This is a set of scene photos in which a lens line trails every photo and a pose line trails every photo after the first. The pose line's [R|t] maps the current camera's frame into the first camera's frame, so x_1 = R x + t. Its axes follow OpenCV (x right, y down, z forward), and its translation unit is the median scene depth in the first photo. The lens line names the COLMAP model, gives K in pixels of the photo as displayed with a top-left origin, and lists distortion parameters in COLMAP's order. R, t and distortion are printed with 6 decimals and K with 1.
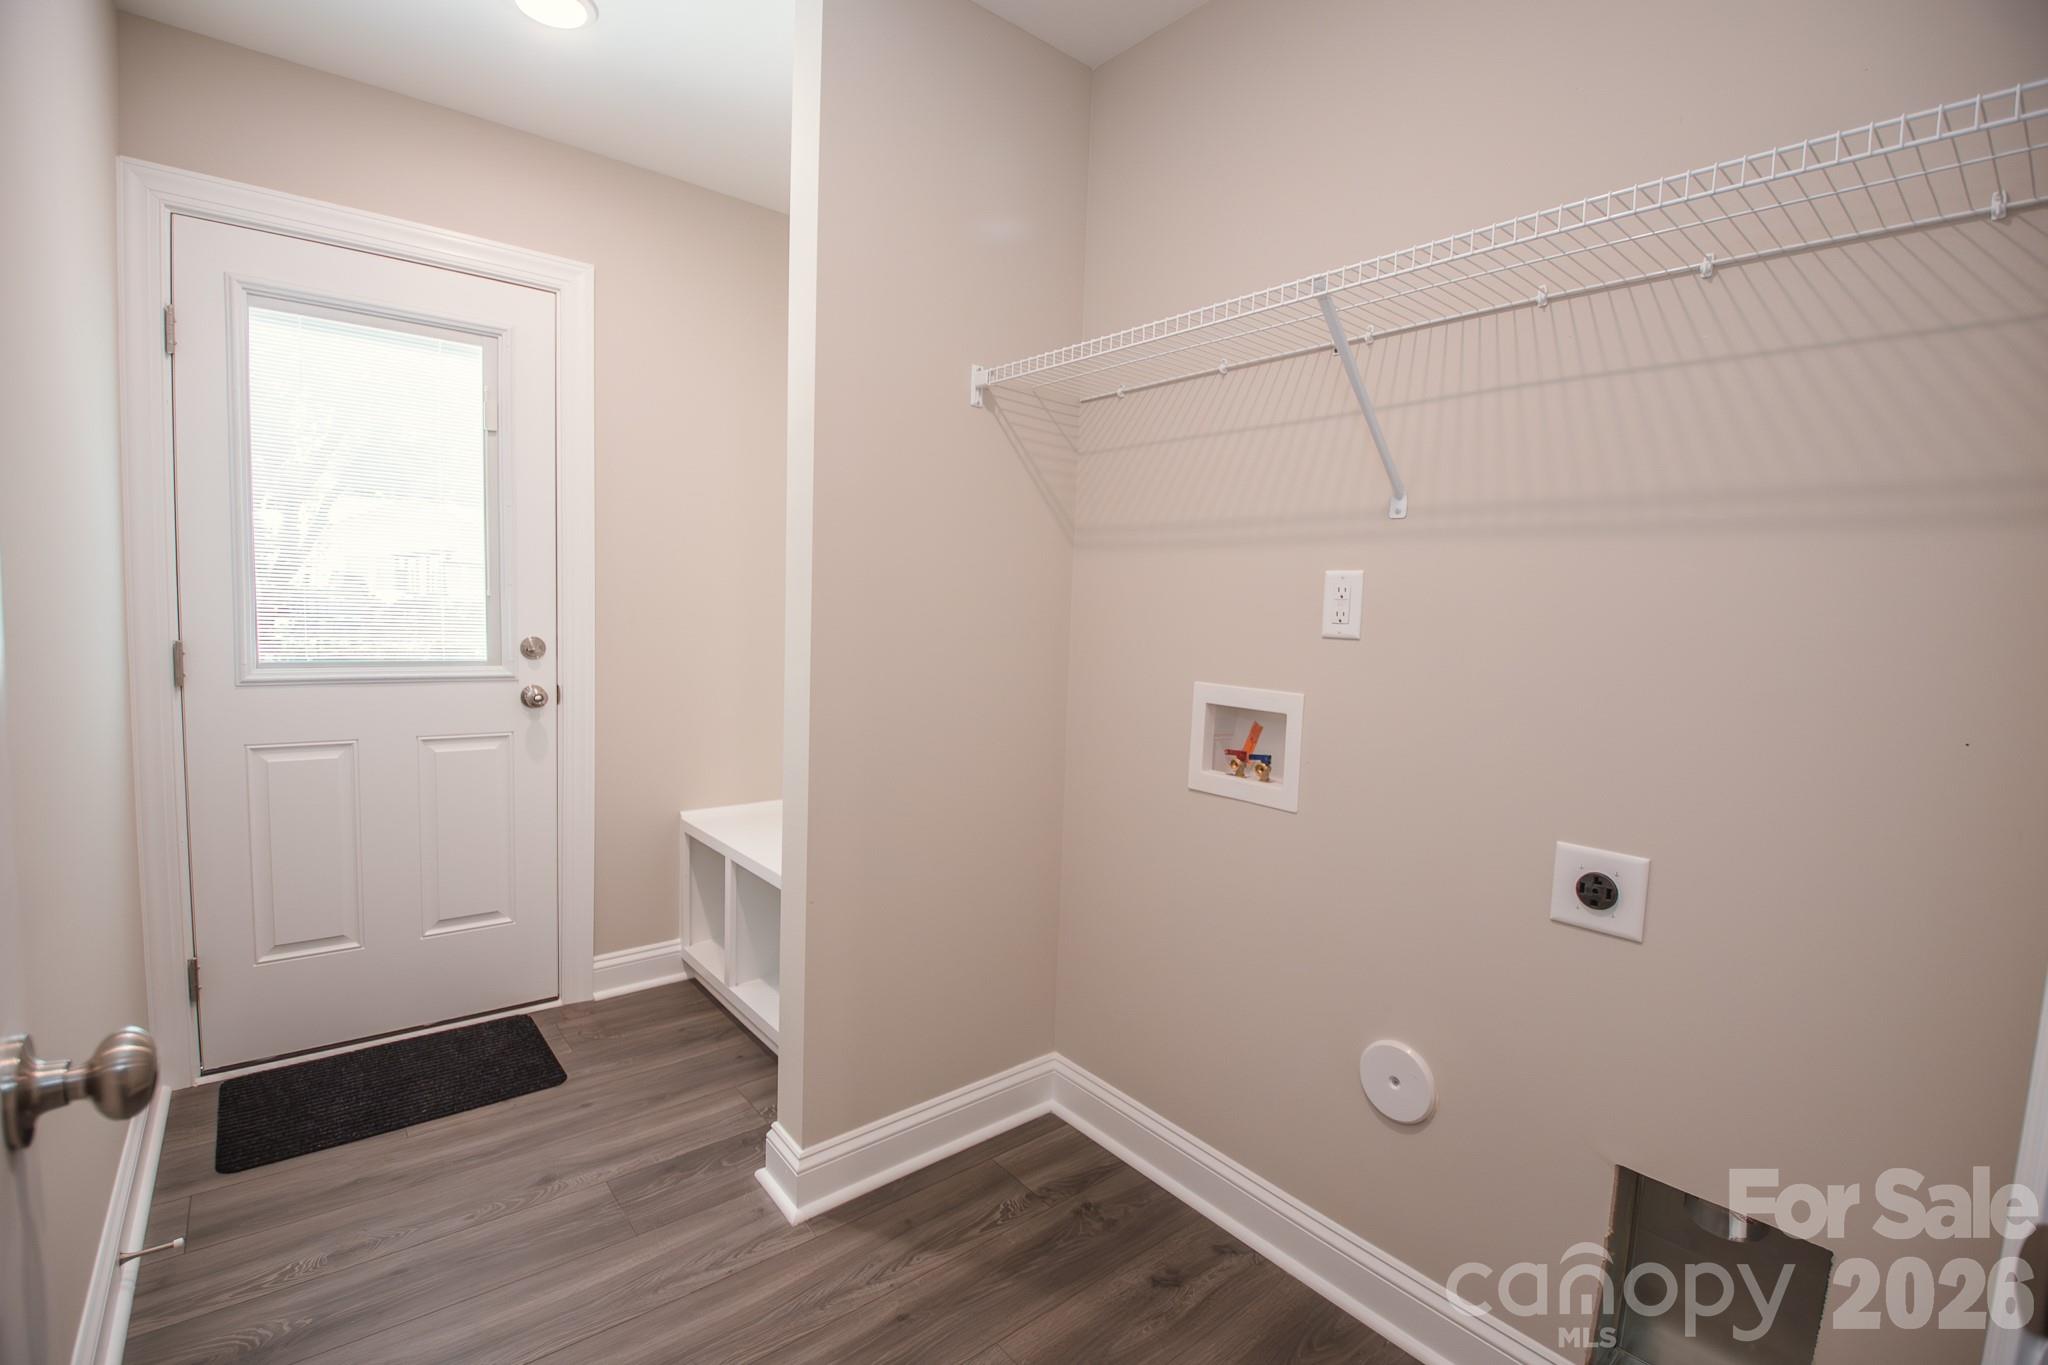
lens RADIAL K [[902.6, 0, 1026.6], [0, 902.6, 689.9], [0, 0, 1]] dist [0.021444, -0.027647]
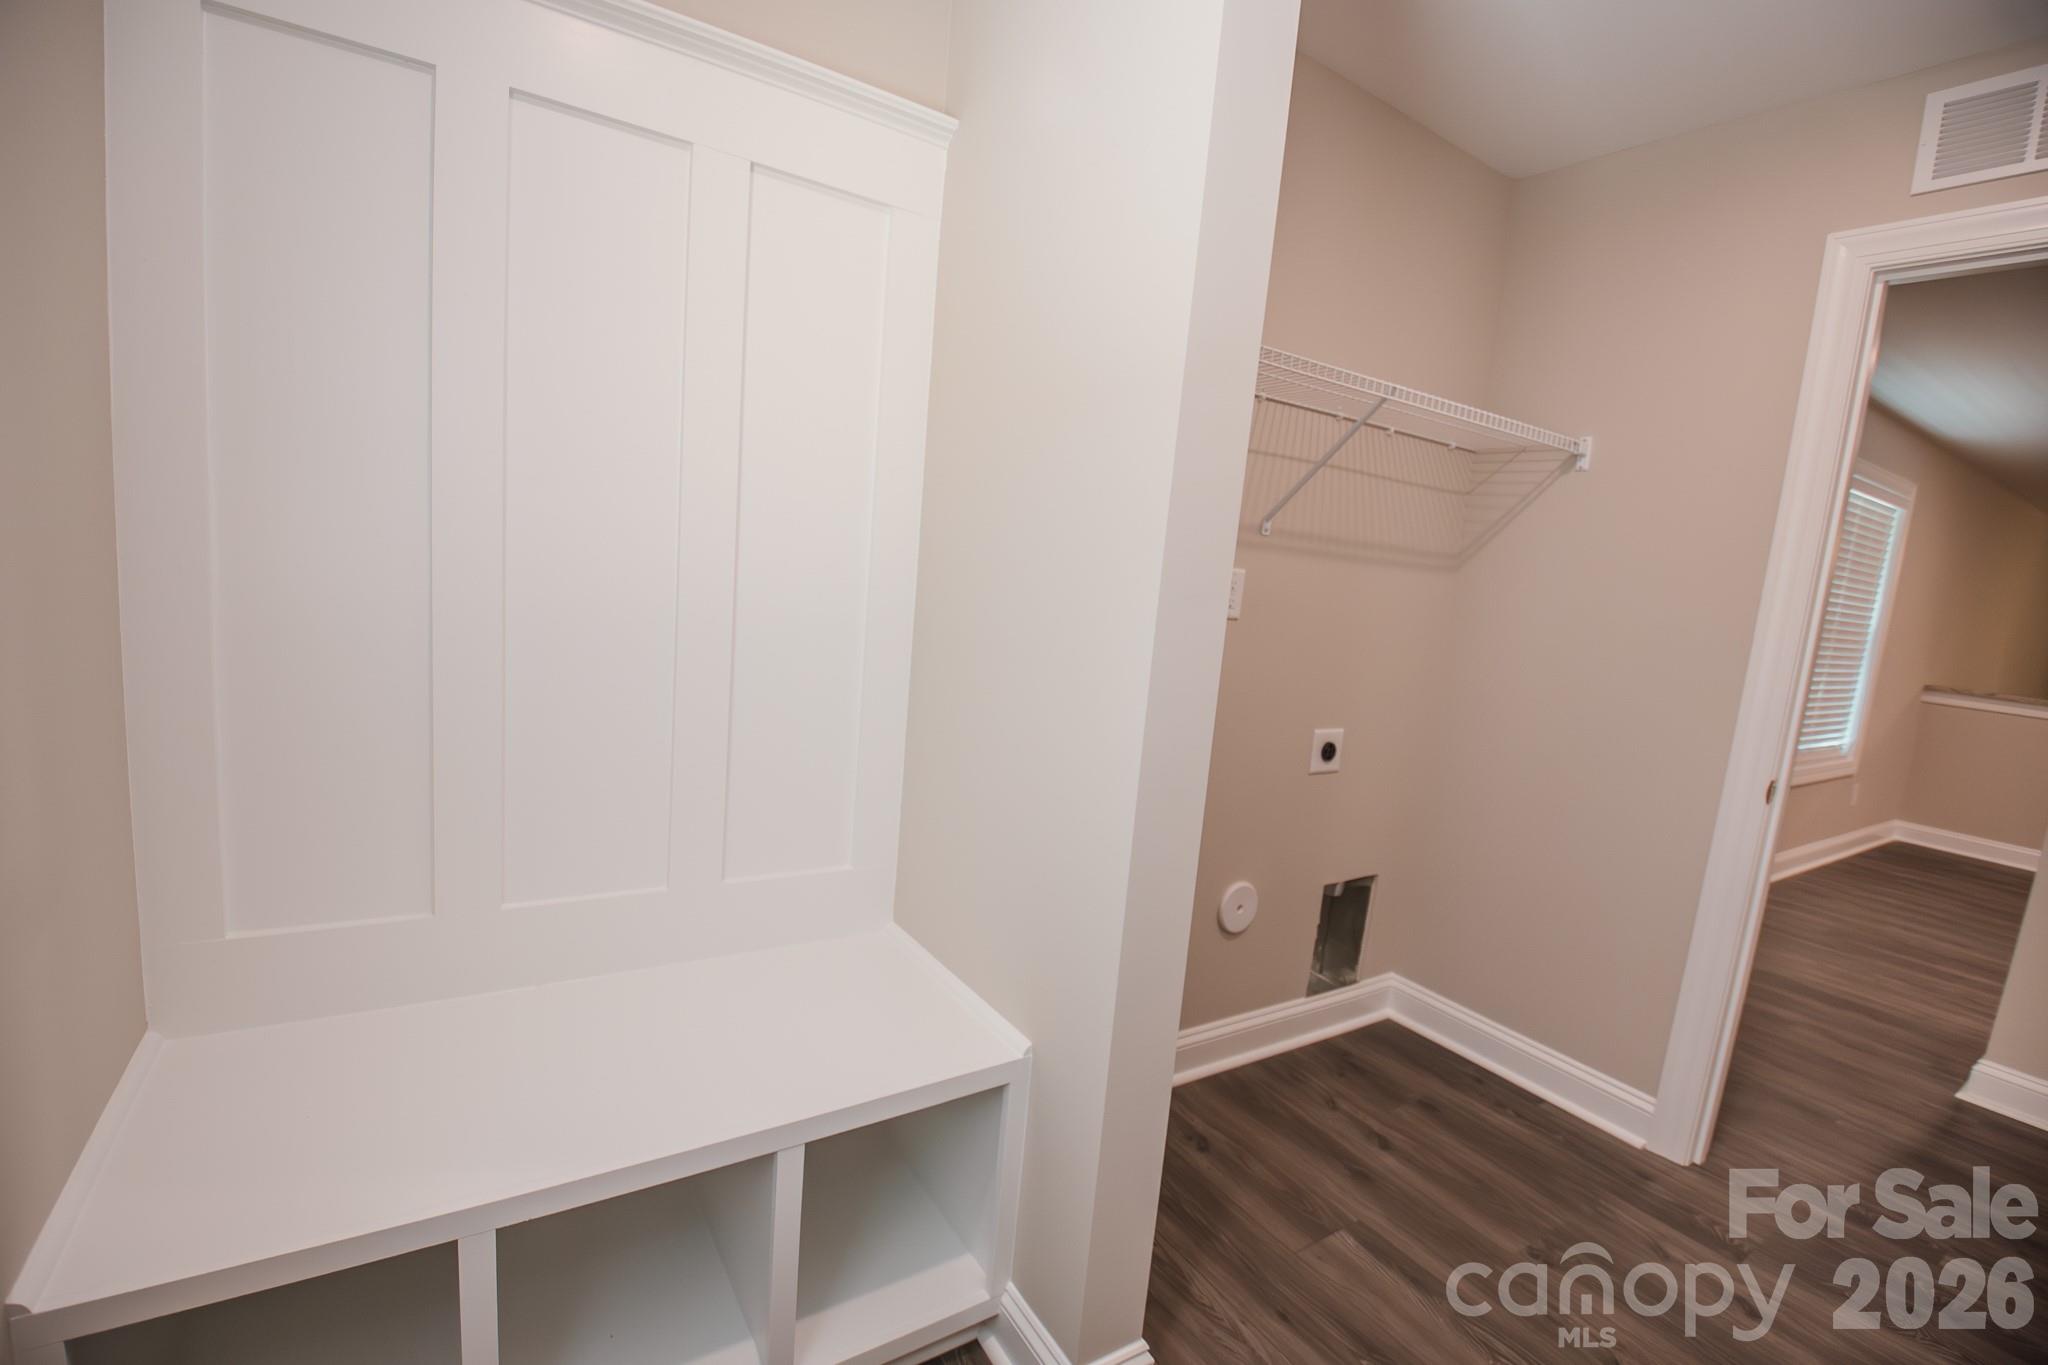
lens RADIAL K [[902.6, 0, 1026.6], [0, 902.6, 689.9], [0, 0, 1]] dist [0.021444, -0.027647]
pose [[0.131690, -0.174093, 0.975884, -1.115412], [0.005890, 0.984578, 0.174849, -0.207648], [-0.991273, -0.017278, 0.130685, 1.224443]]
